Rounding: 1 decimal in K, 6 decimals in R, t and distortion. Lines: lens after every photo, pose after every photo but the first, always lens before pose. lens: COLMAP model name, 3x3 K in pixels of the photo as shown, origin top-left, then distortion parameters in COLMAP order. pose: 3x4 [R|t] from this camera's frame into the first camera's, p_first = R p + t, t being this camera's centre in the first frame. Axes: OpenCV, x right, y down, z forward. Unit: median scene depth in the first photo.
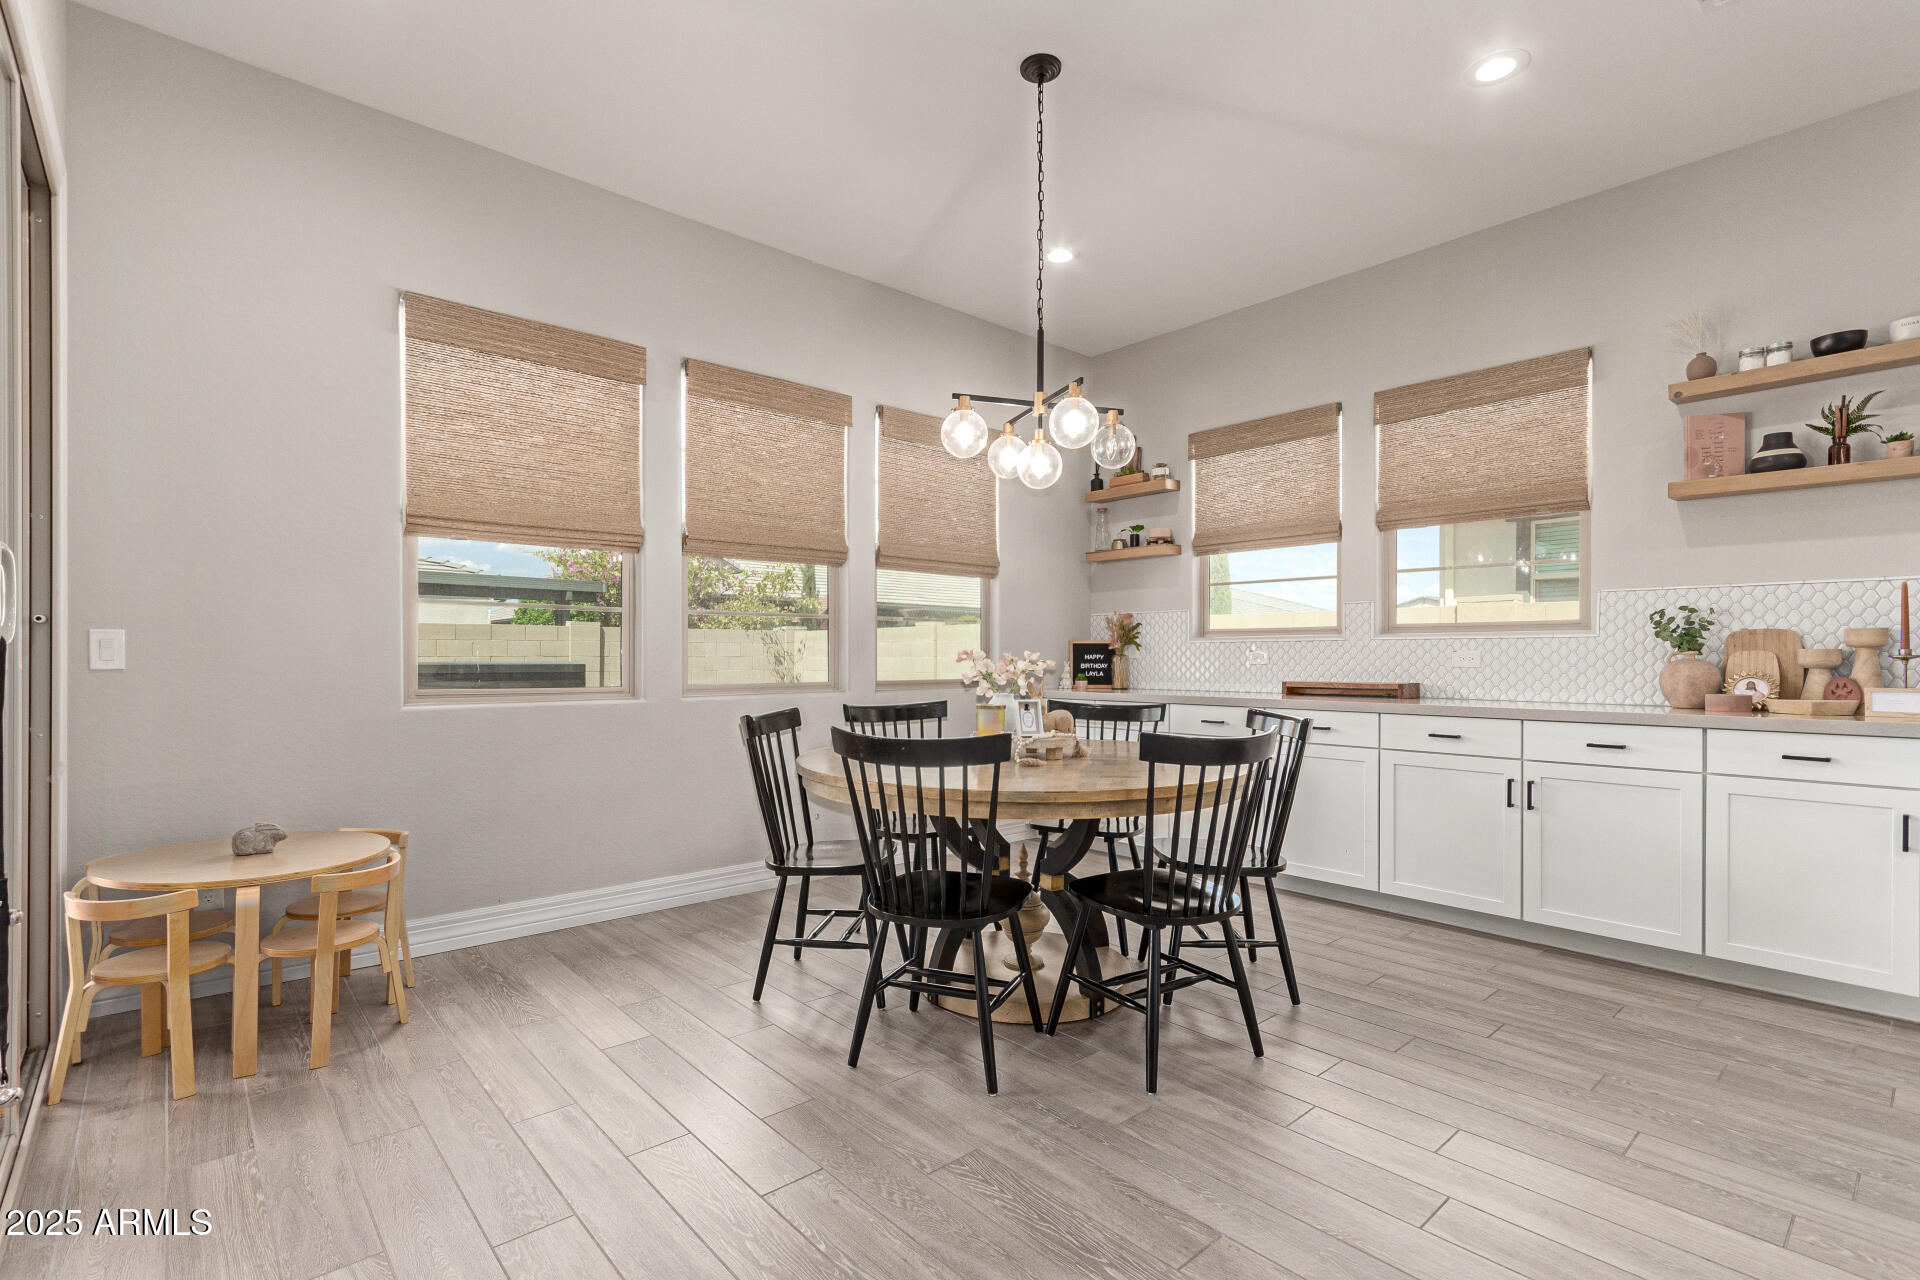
lens RADIAL K [[889.5, 0, 957.0], [0, 889.5, 658.2], [0, 0, 1]] dist [0.003229, -0.000120]
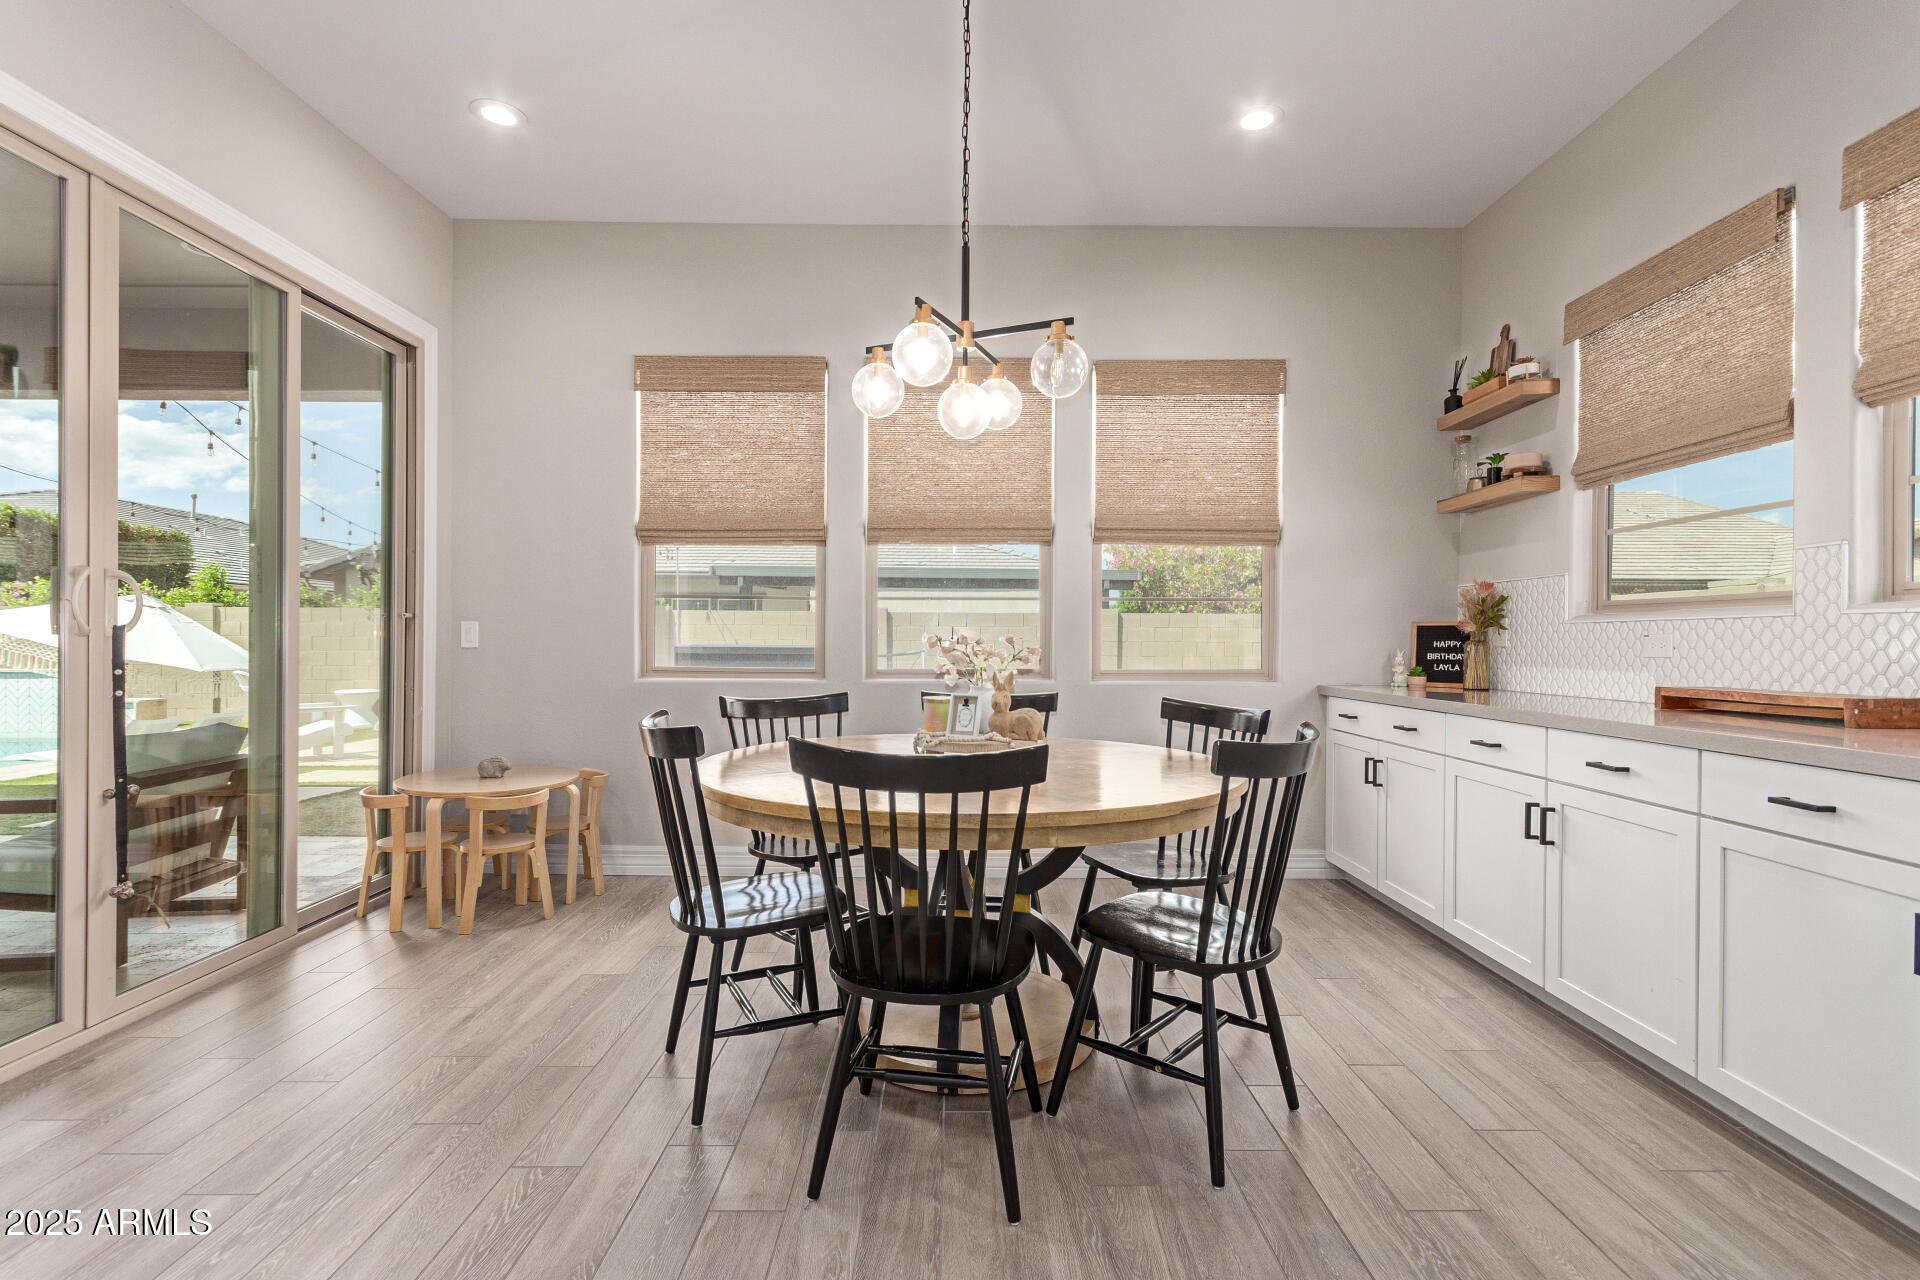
lens RADIAL K [[890.0, 0, 959.5], [0, 890.0, 642.5], [0, 0, 1]] dist [0.002729, -0.000065]
pose [[0.750498, 0.004470, -0.660857, 0.489935], [-0.005603, 0.999984, 0.000401, -0.001205], [0.660849, 0.003401, 0.750512, 0.290940]]
